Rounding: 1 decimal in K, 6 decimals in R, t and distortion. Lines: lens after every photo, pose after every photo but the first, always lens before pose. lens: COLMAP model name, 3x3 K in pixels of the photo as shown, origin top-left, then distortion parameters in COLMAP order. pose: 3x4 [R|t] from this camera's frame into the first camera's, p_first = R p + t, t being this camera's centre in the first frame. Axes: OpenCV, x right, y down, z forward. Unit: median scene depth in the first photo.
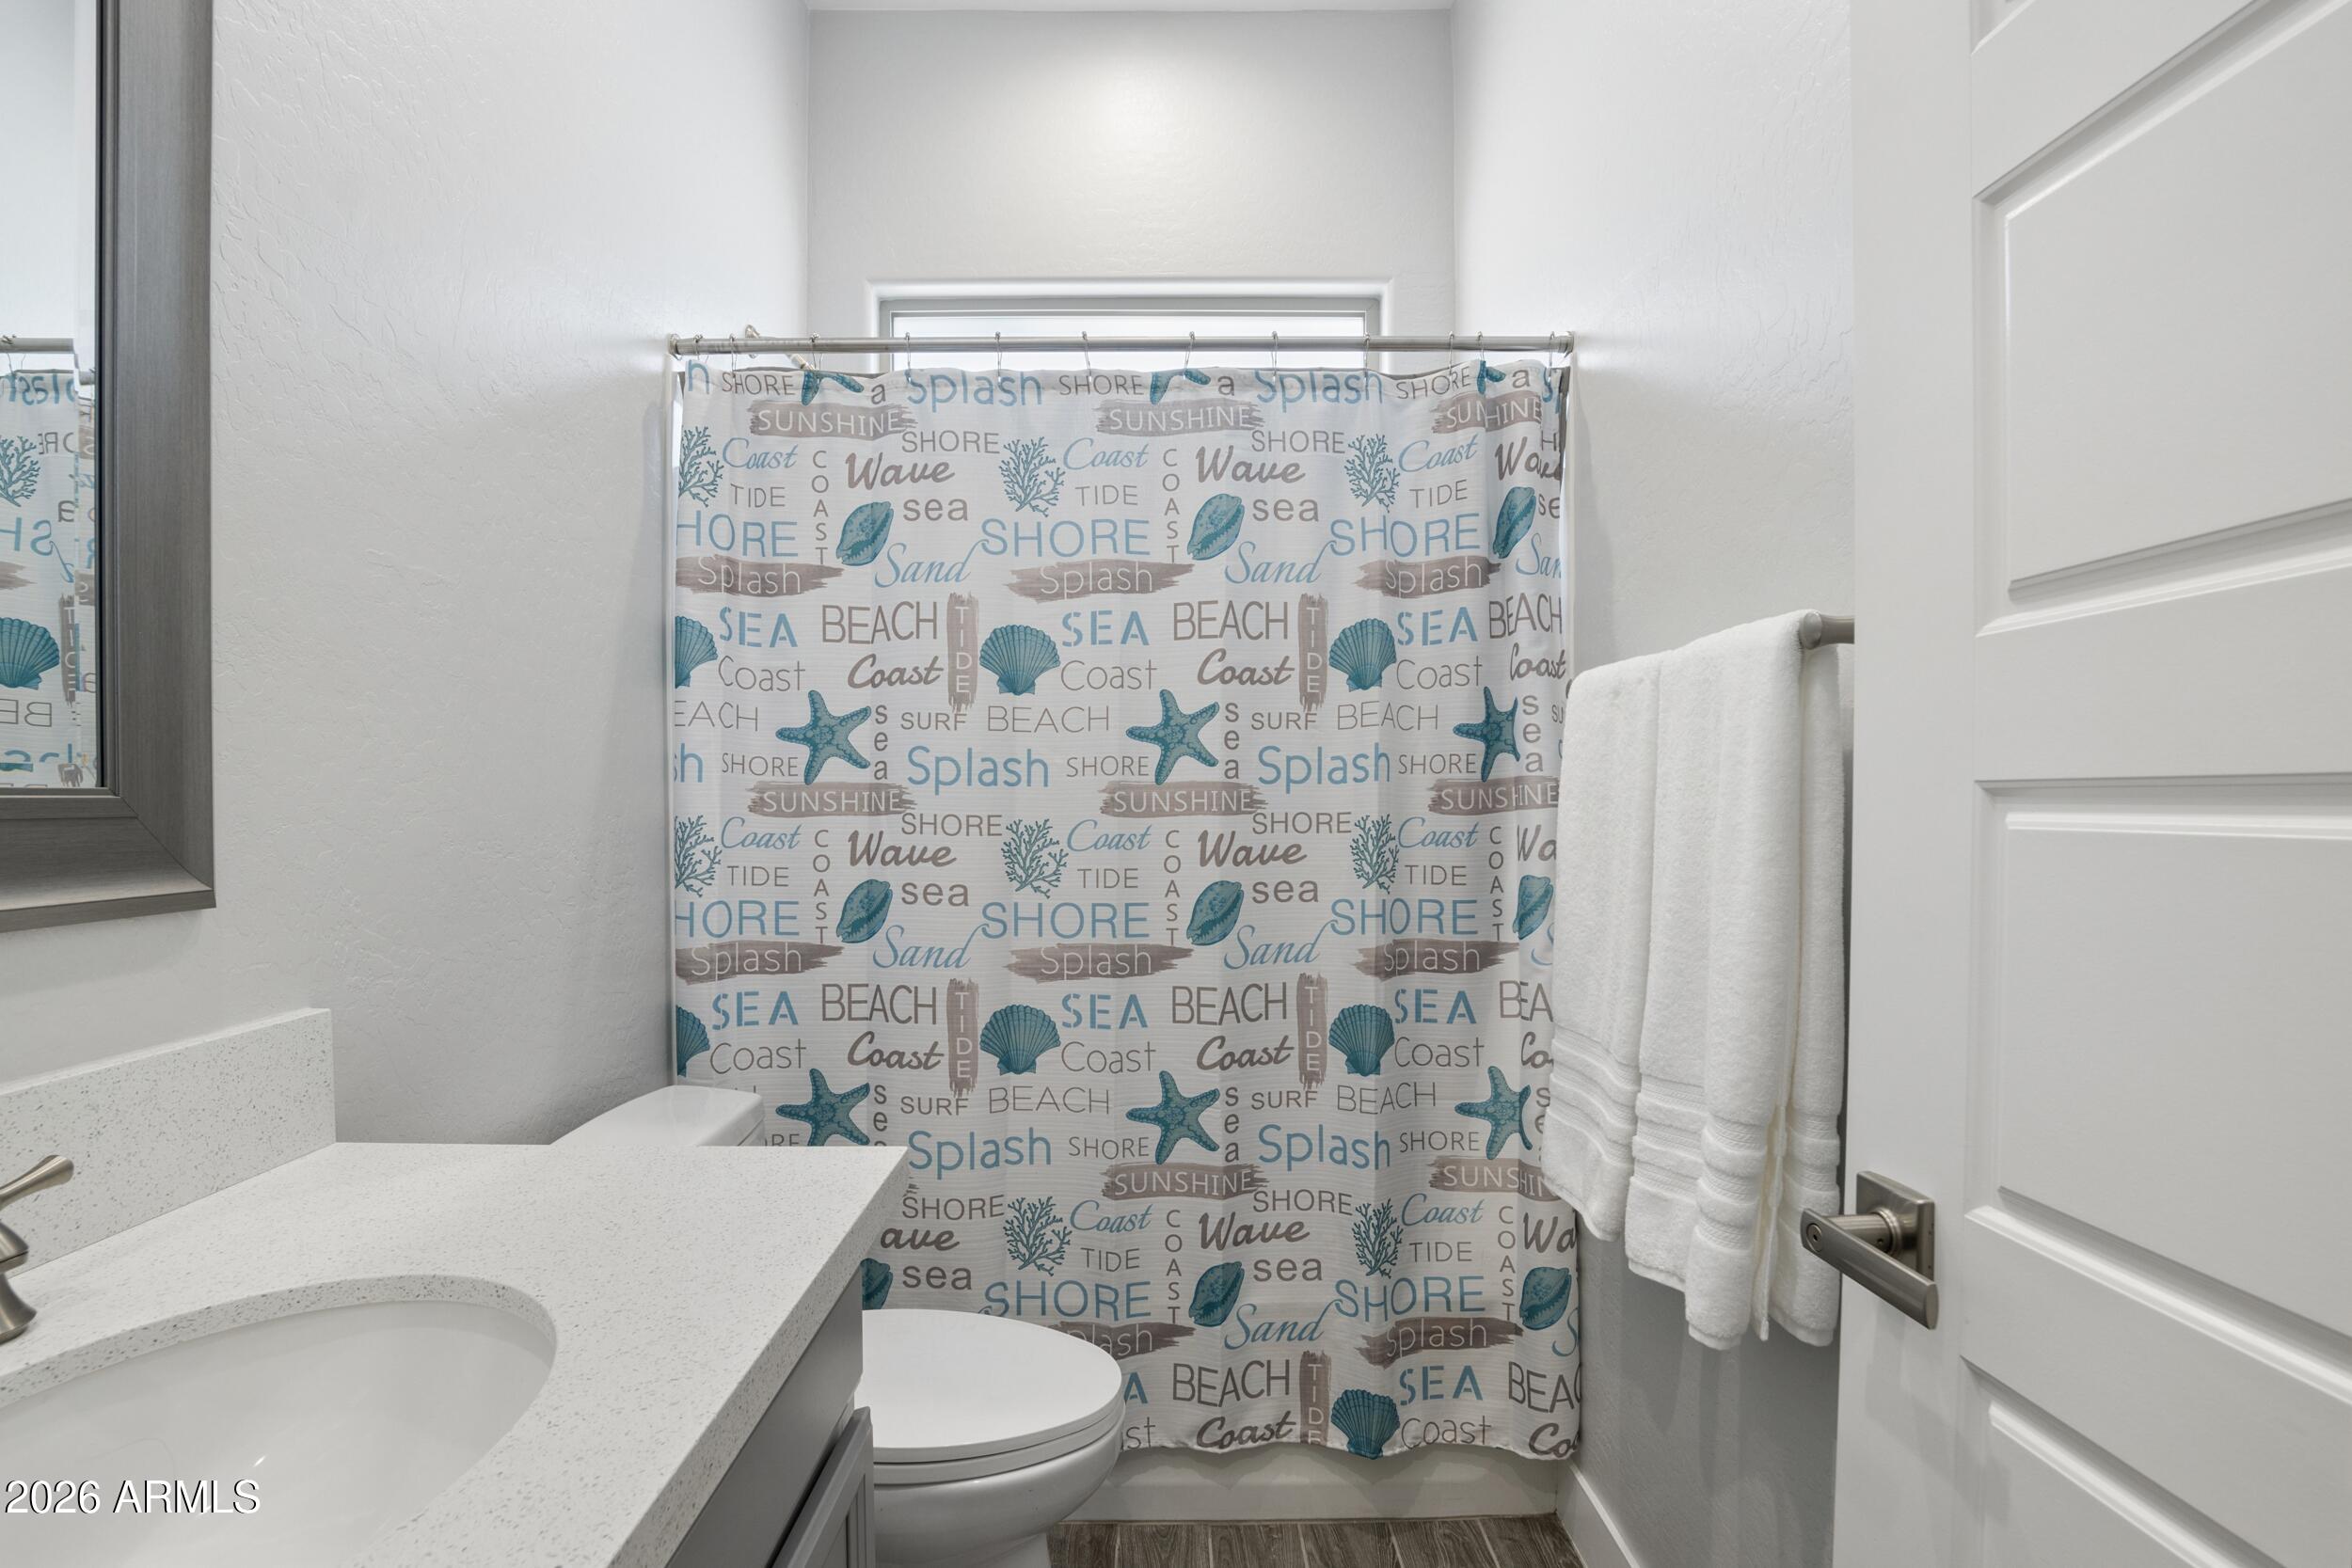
lens RADIAL K [[1109.4, 0, 1149.9], [0, 1109.4, 821.6], [0, 0, 1]] dist [-0.036865, 0.007355]
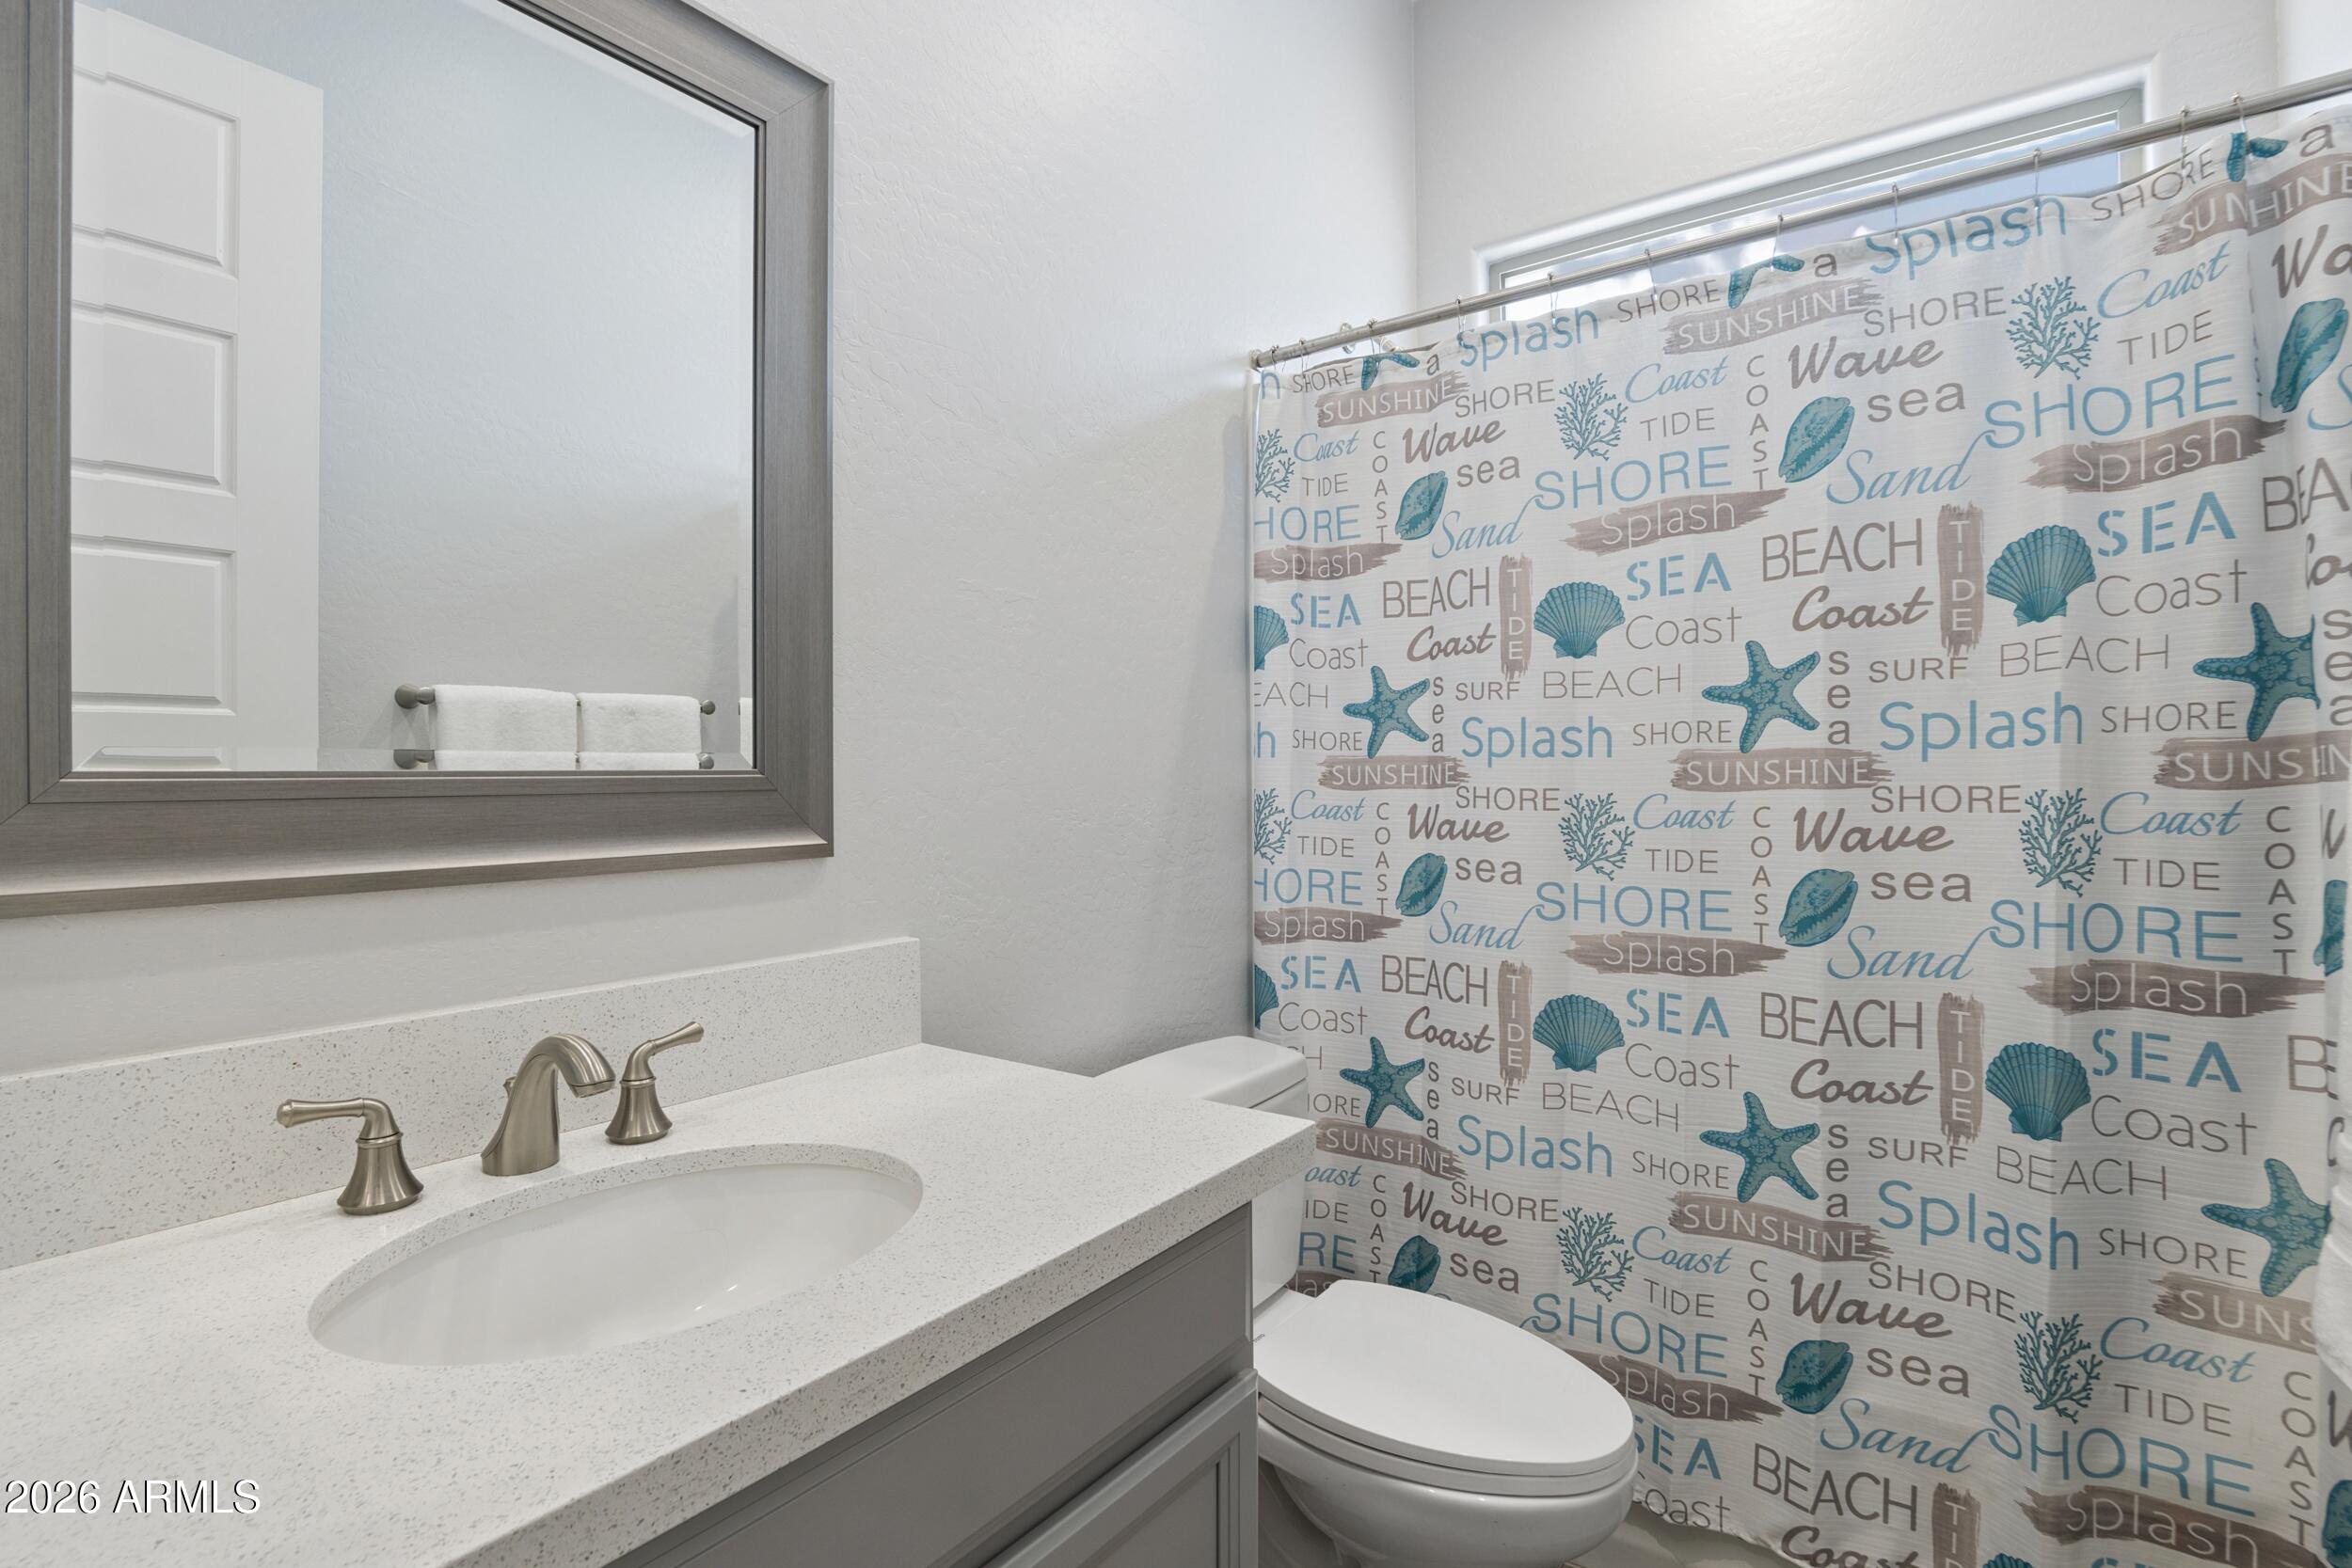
lens RADIAL K [[1109.4, 0, 1178.0], [0, 1109.4, 779.0], [0, 0, 1]] dist [-0.036865, 0.007355]
pose [[0.810050, -0.003461, -0.586350, 0.151497], [-0.004199, 0.999923, -0.011703, -0.001714], [0.586345, 0.011942, 0.809973, 0.065821]]
